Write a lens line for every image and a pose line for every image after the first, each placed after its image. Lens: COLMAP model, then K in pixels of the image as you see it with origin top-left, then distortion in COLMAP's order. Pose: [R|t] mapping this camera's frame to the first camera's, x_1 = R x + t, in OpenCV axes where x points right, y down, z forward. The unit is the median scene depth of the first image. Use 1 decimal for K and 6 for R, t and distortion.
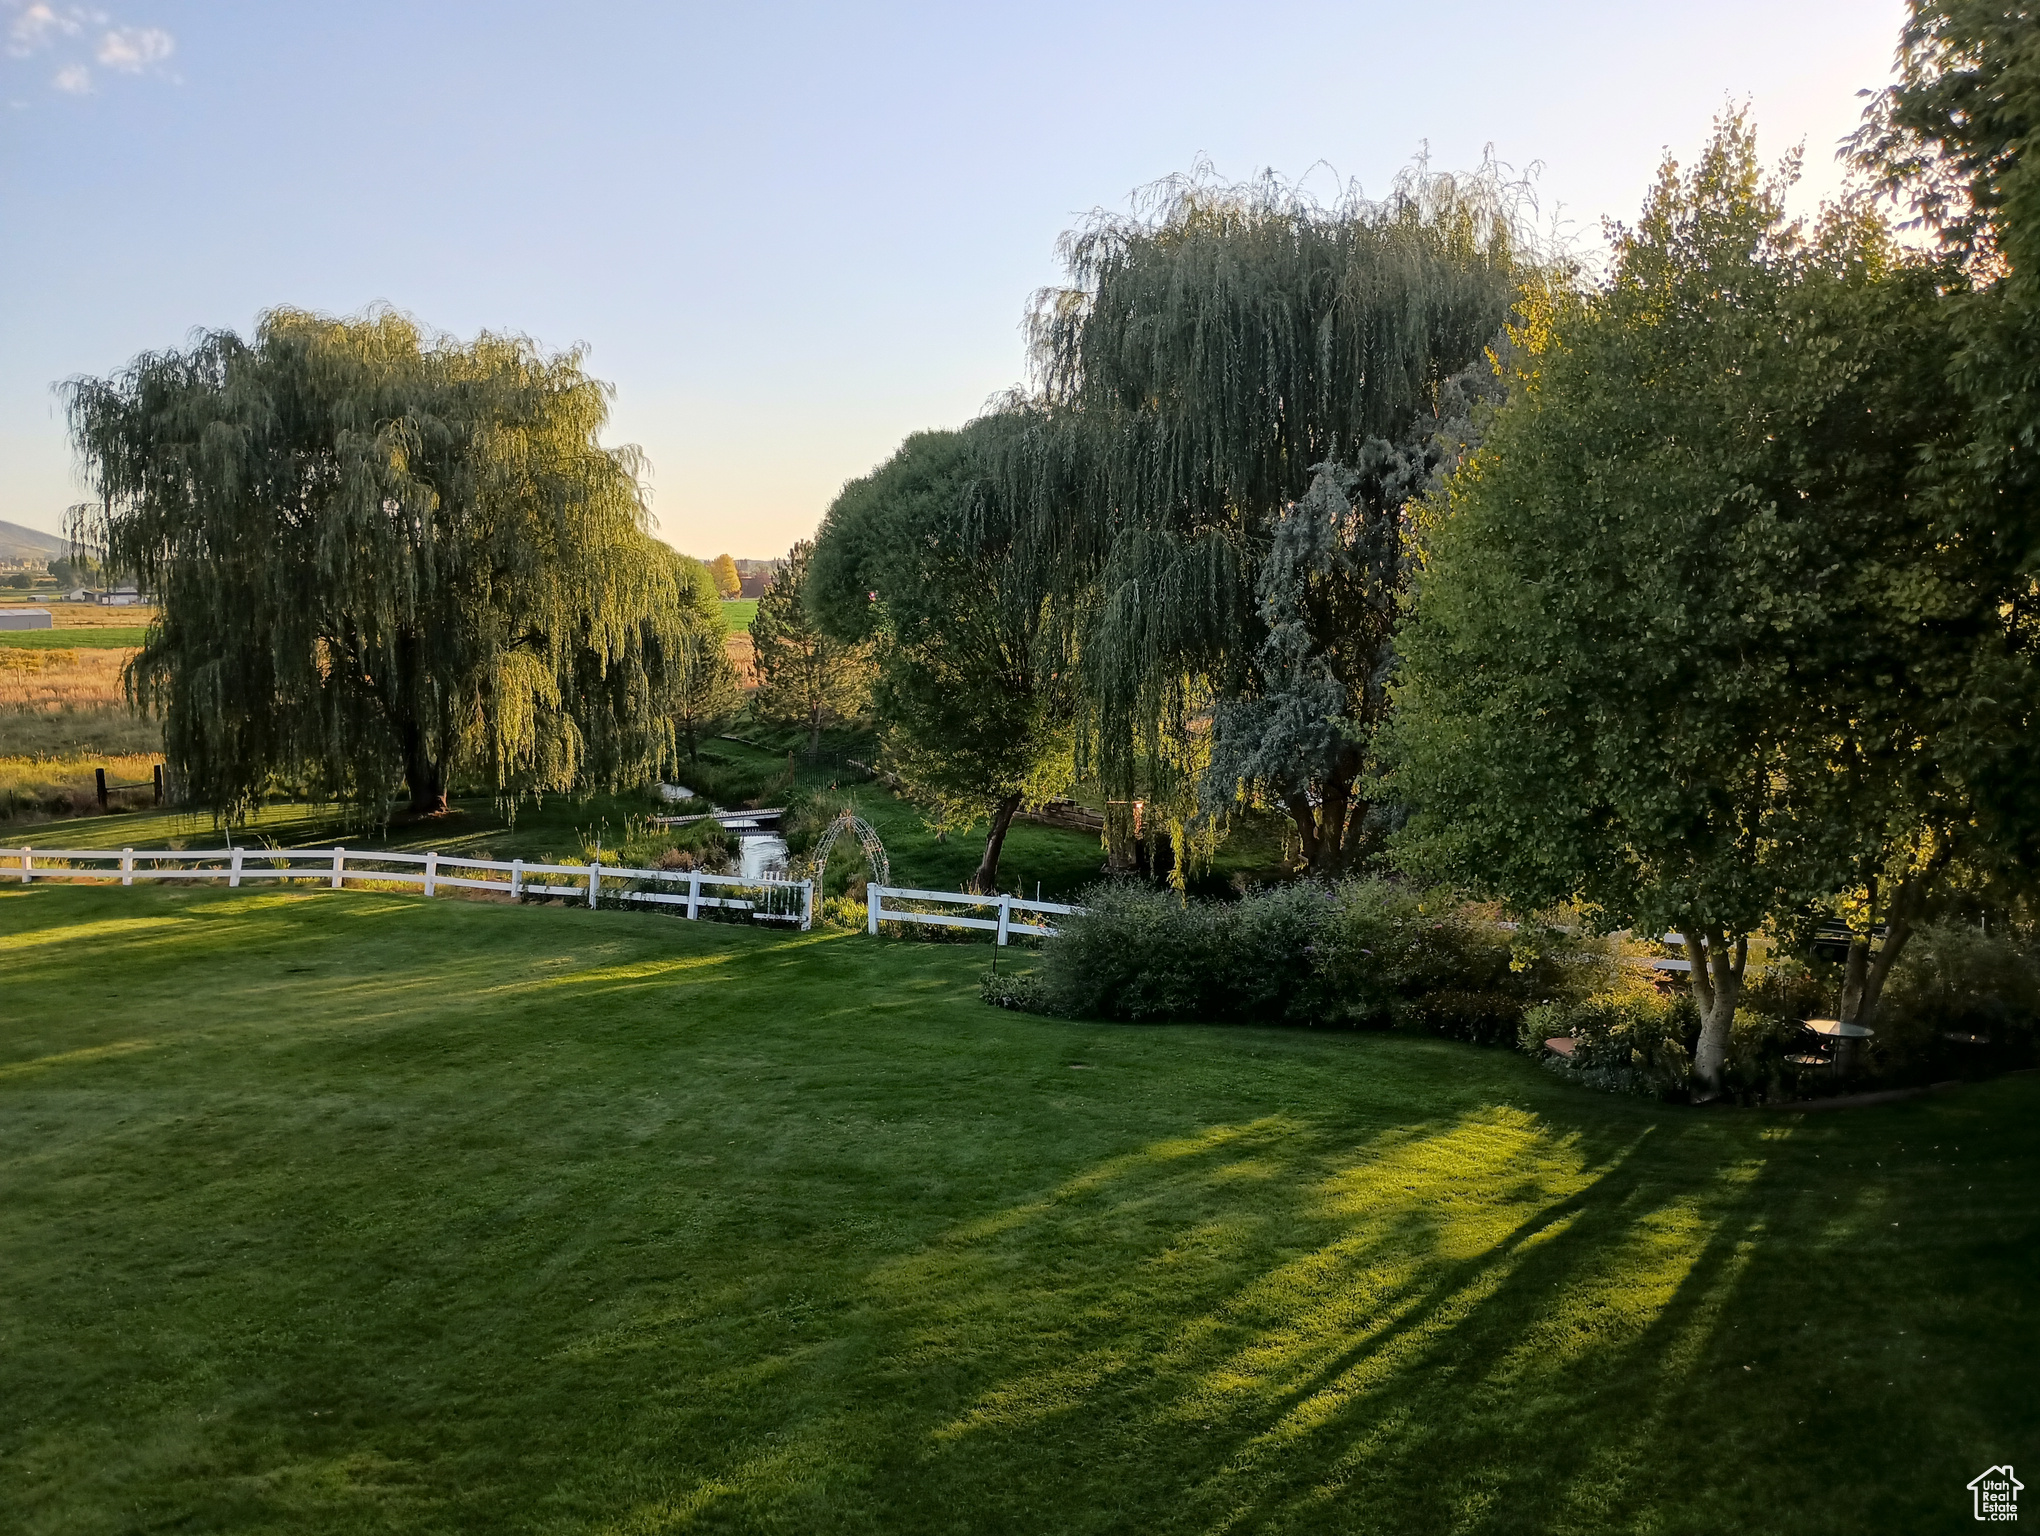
lens RADIAL K [[1717.3, 0, 1020.0], [0, 1717.3, 768.0], [0, 0, 1]] dist [0.007144, -0.038176]
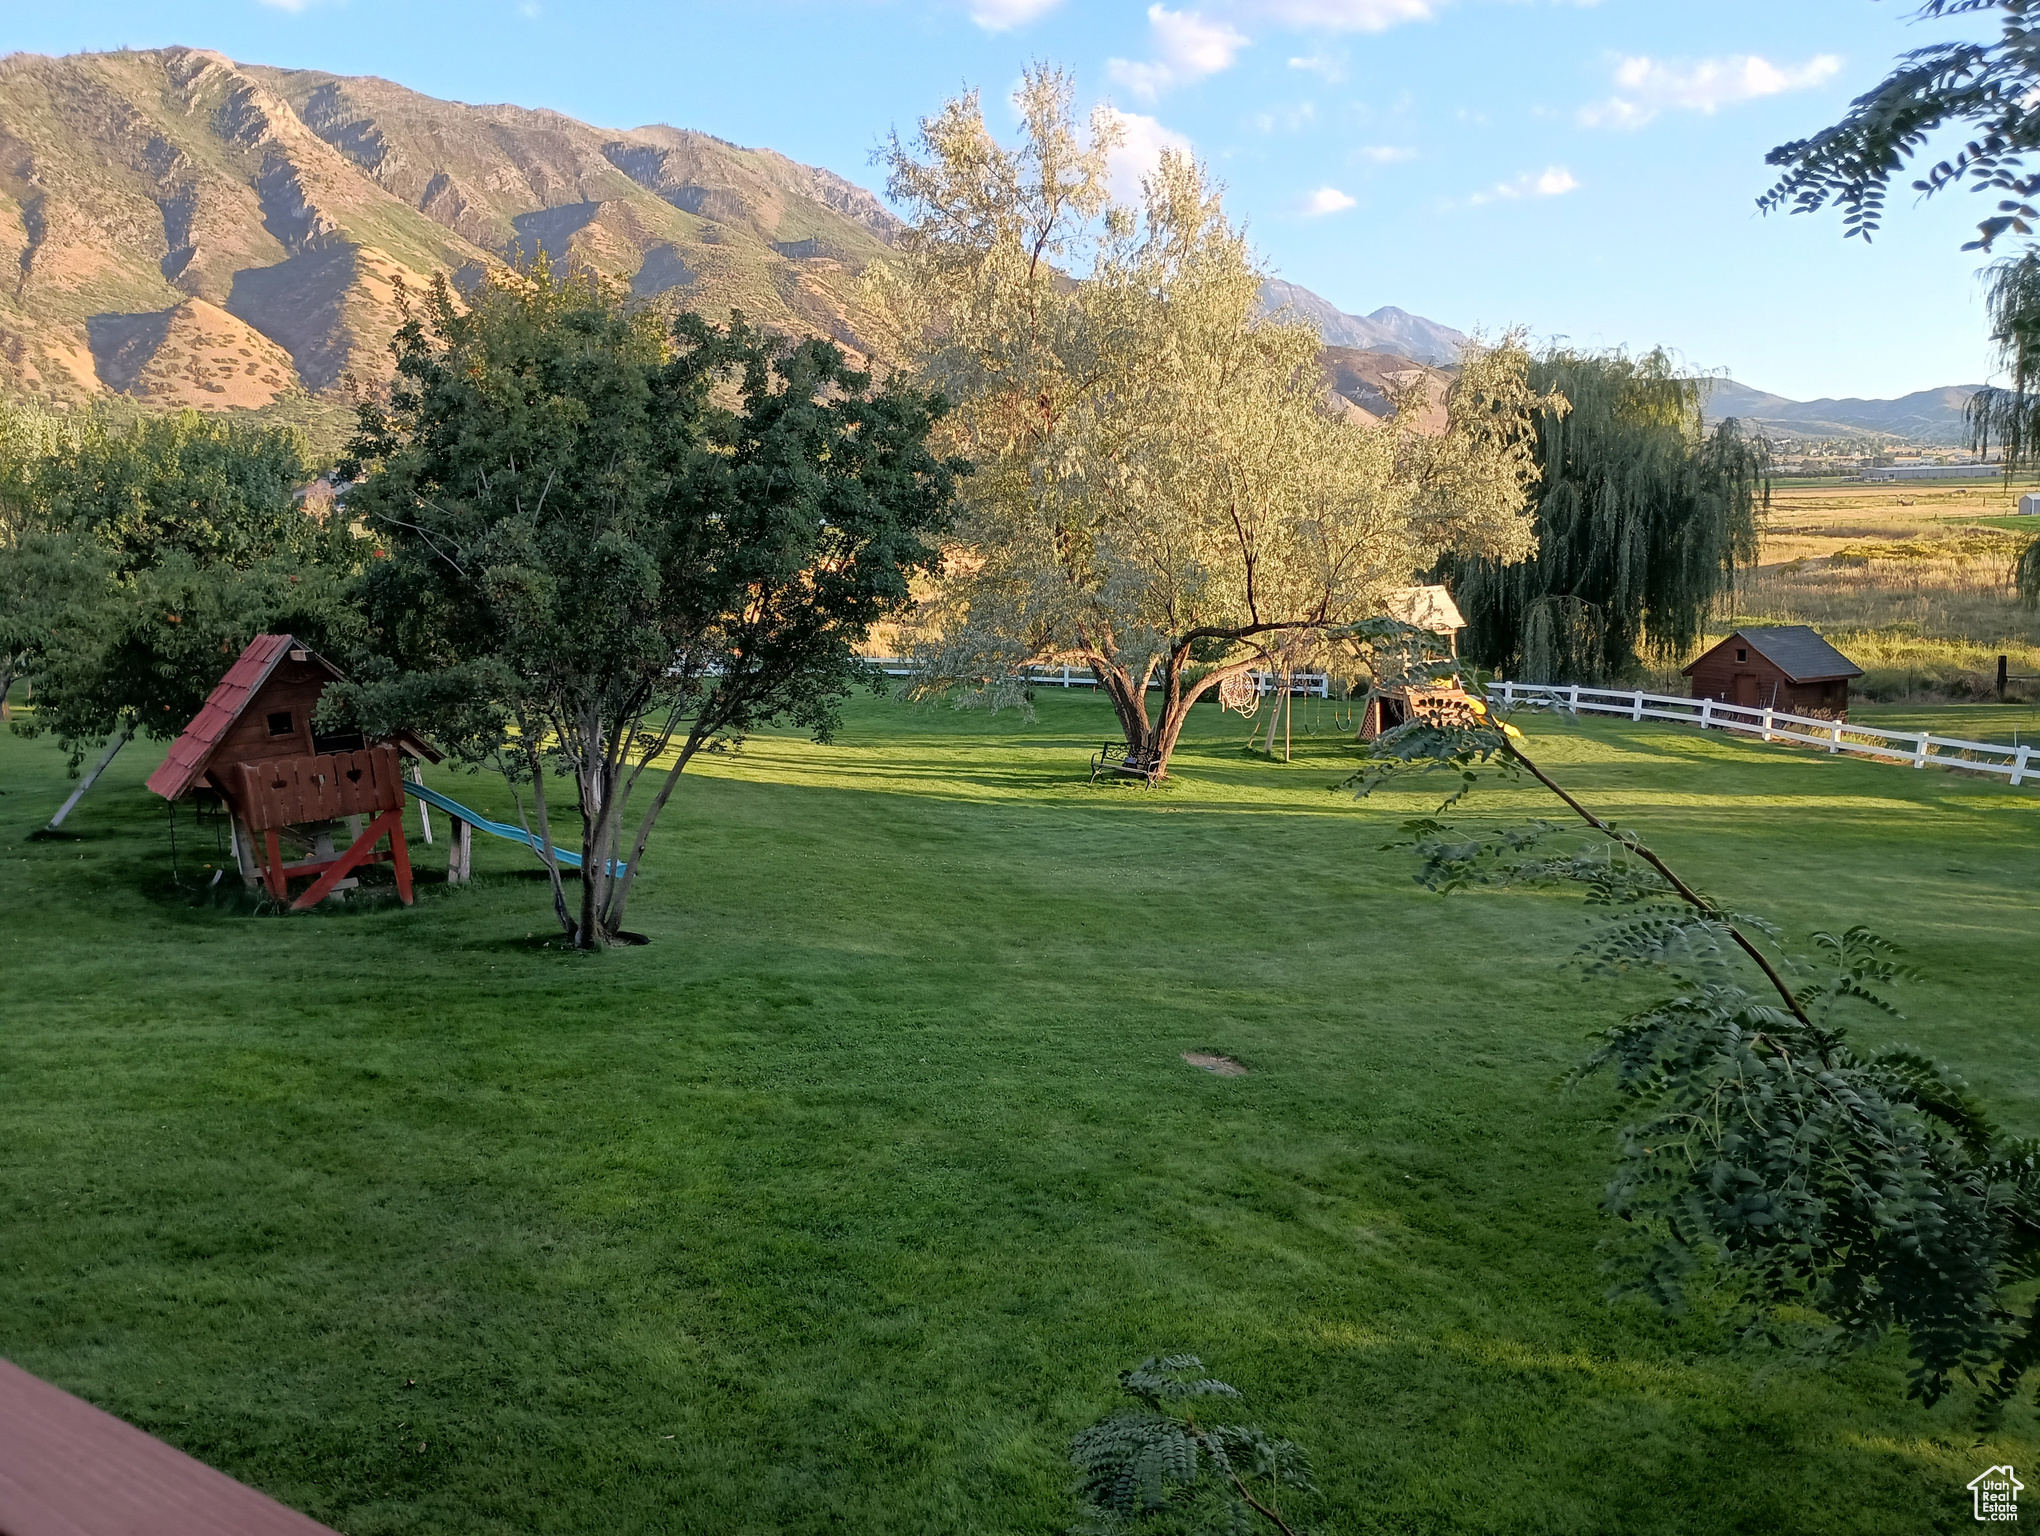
lens RADIAL K [[1717.3, 0, 1020.0], [0, 1717.3, 768.0], [0, 0, 1]] dist [0.007144, -0.038176]
pose [[0.438471, 0.136634, -0.888298, 0.123105], [-0.077034, 0.990452, 0.114323, -0.006098], [0.895438, 0.018301, 0.444810, 0.052031]]
